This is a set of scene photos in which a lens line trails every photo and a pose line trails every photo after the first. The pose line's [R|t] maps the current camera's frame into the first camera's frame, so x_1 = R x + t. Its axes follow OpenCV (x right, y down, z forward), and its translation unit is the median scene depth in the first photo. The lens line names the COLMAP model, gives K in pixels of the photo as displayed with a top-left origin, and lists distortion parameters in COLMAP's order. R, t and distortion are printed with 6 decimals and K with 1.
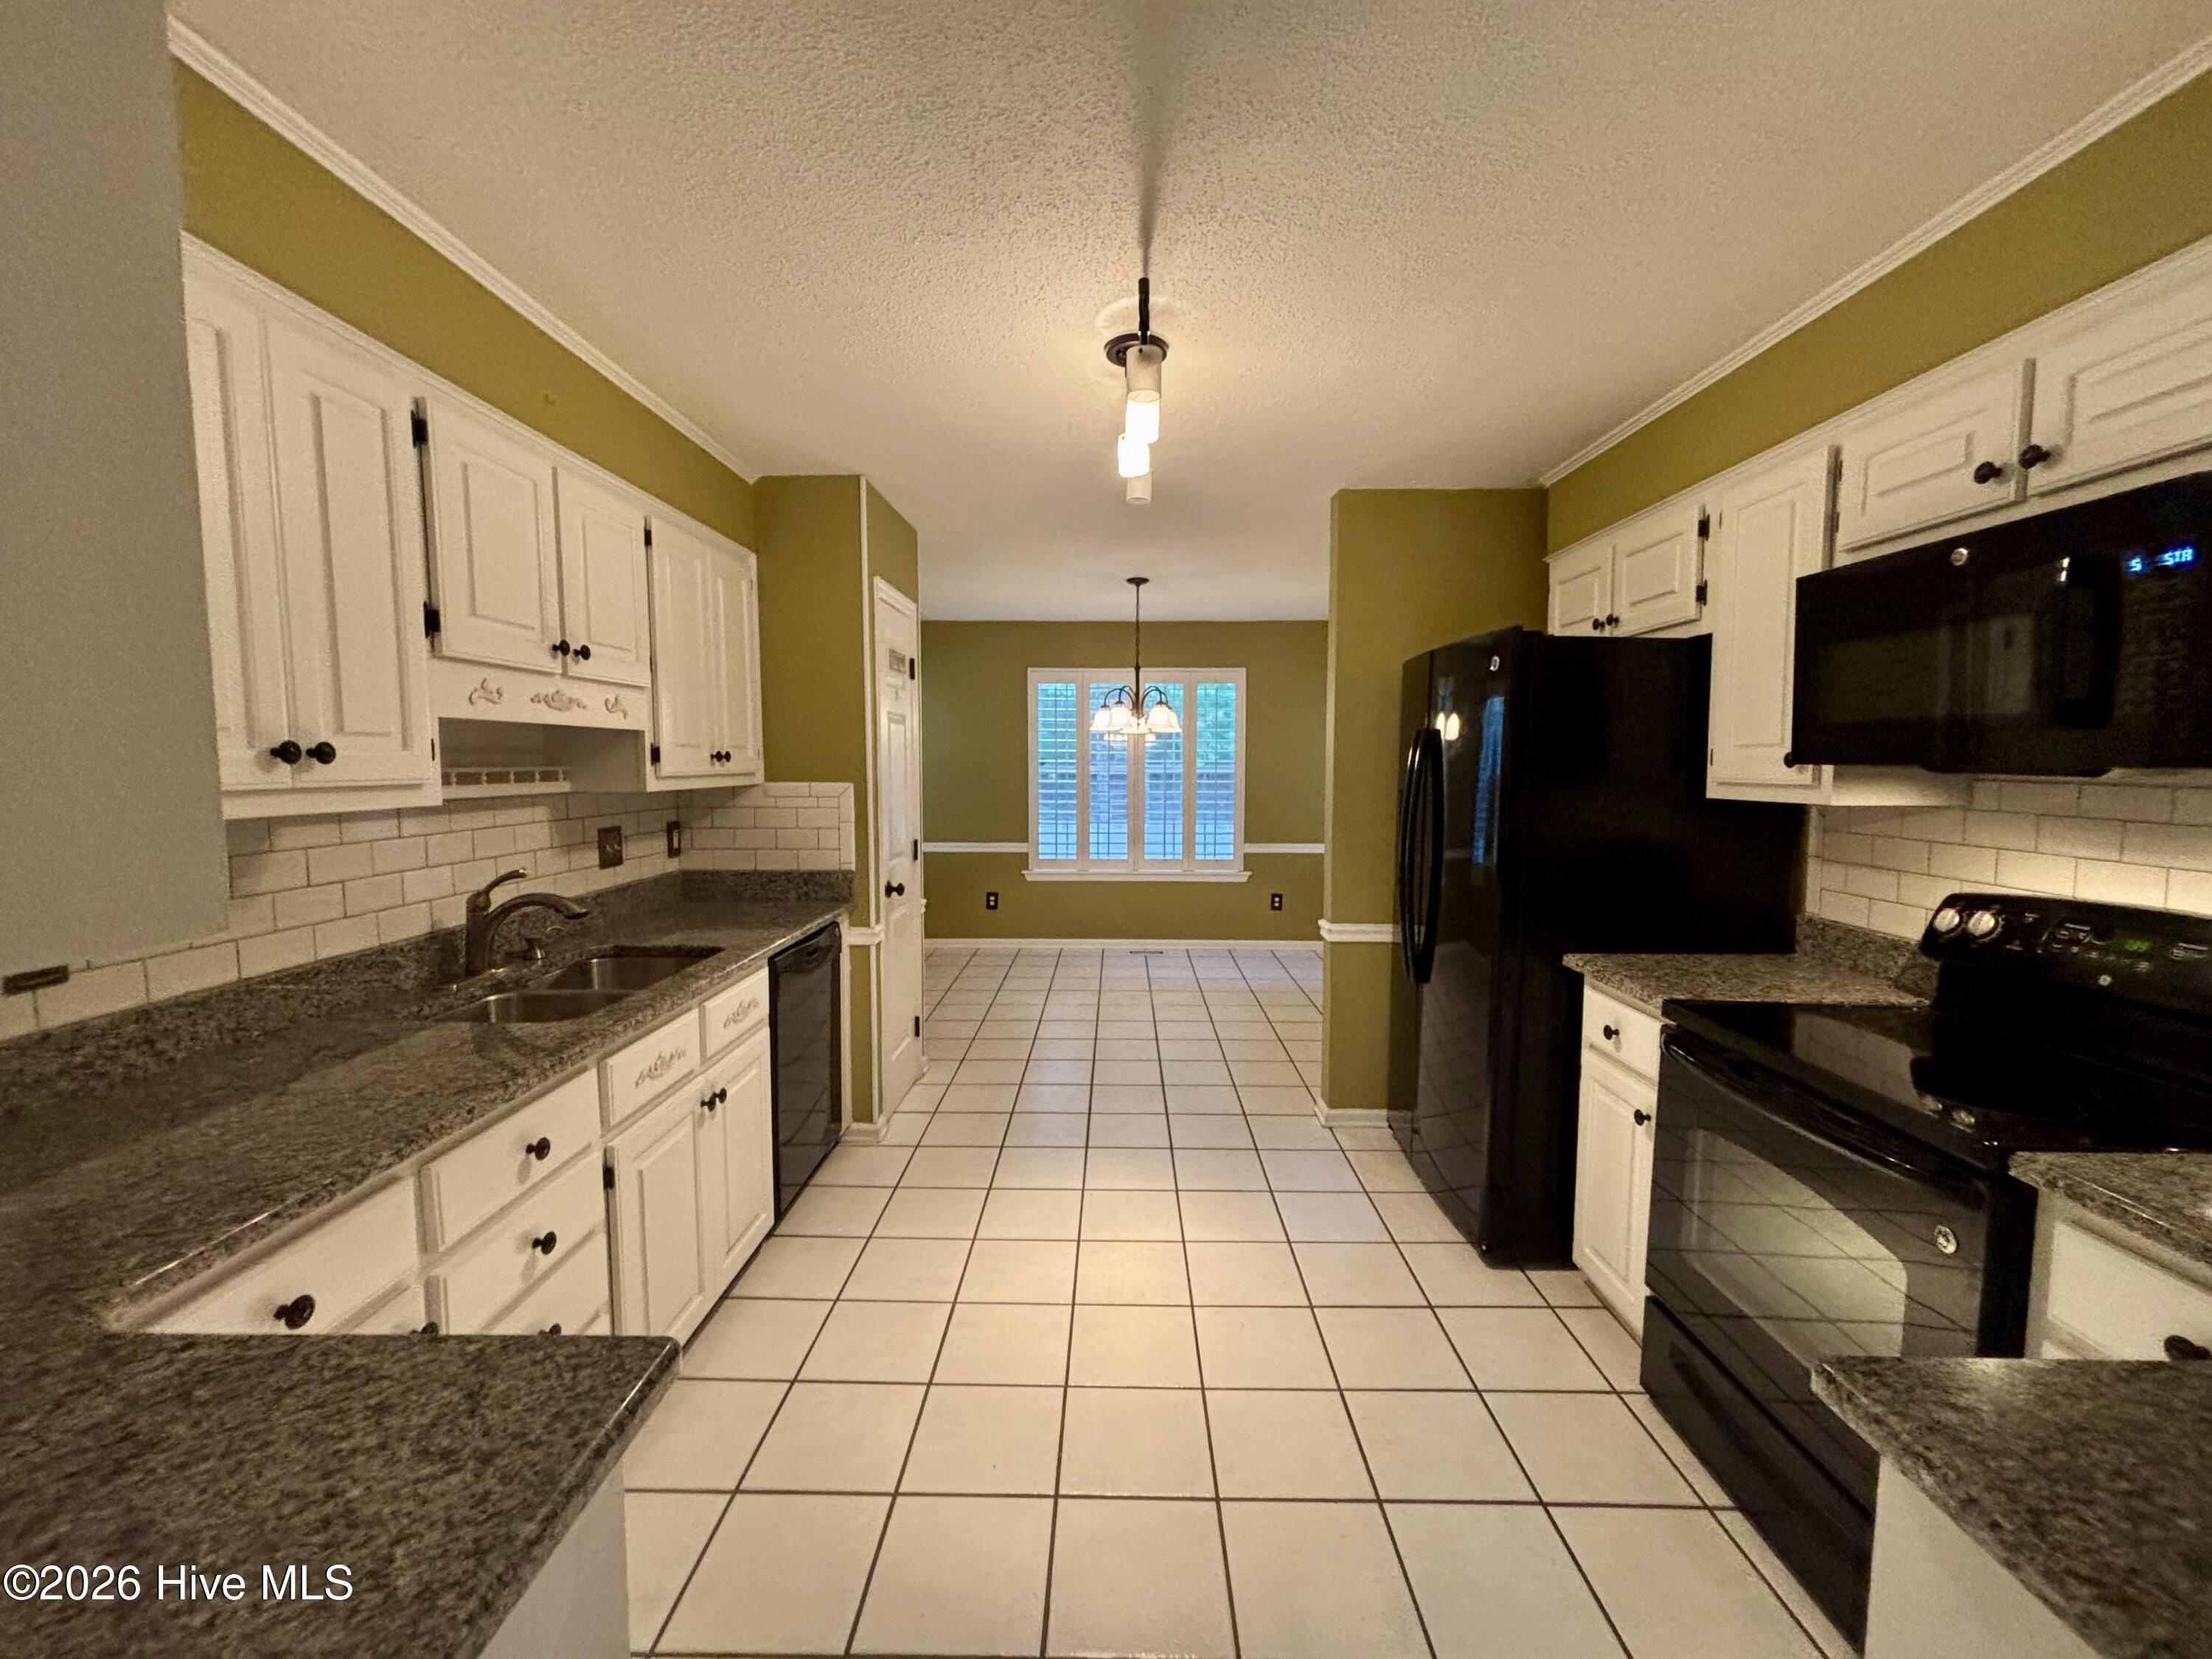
lens RADIAL K [[894.6, 0, 1106.7], [0, 894.6, 831.8], [0, 0, 1]] dist [-0.001145, -0.000930]
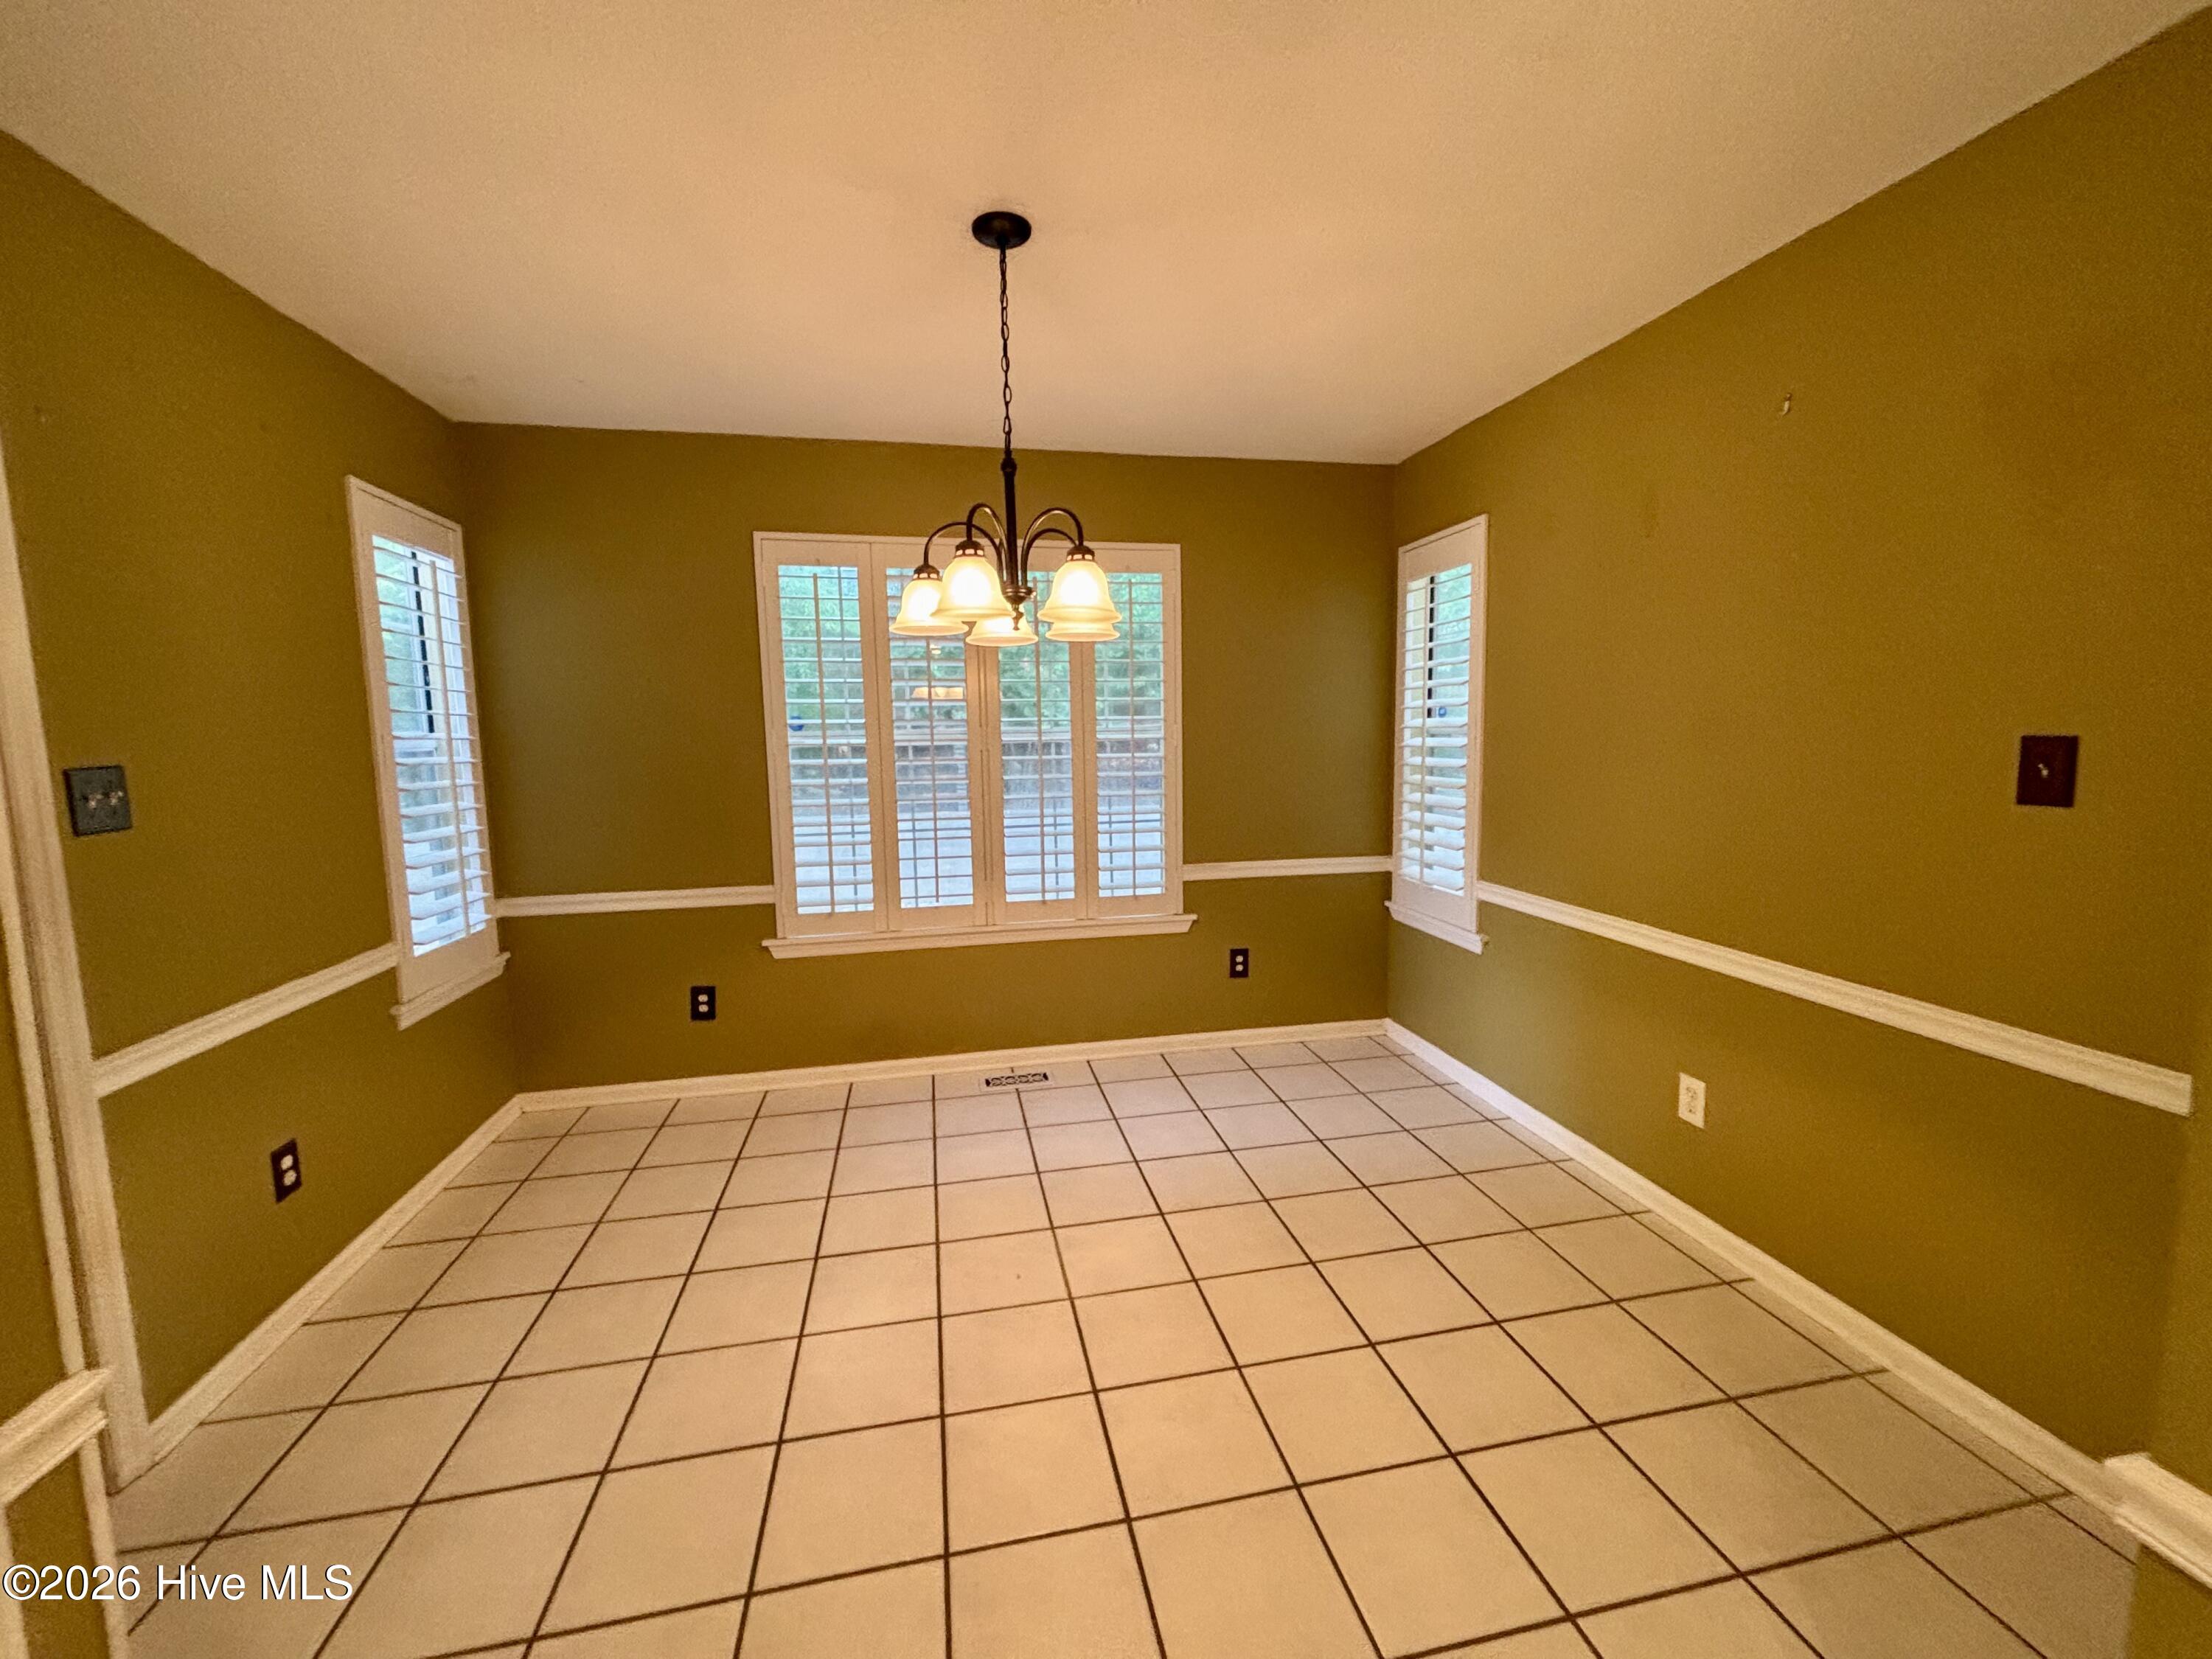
lens RADIAL K [[894.6, 0, 1115.0], [0, 894.6, 825.0], [0, 0, 1]] dist [-0.001145, -0.000930]
pose [[0.975320, -0.040080, 0.217128, -0.008197], [0.033336, 0.998844, 0.034637, -0.032691], [-0.218265, -0.026544, 0.975528, 0.472751]]
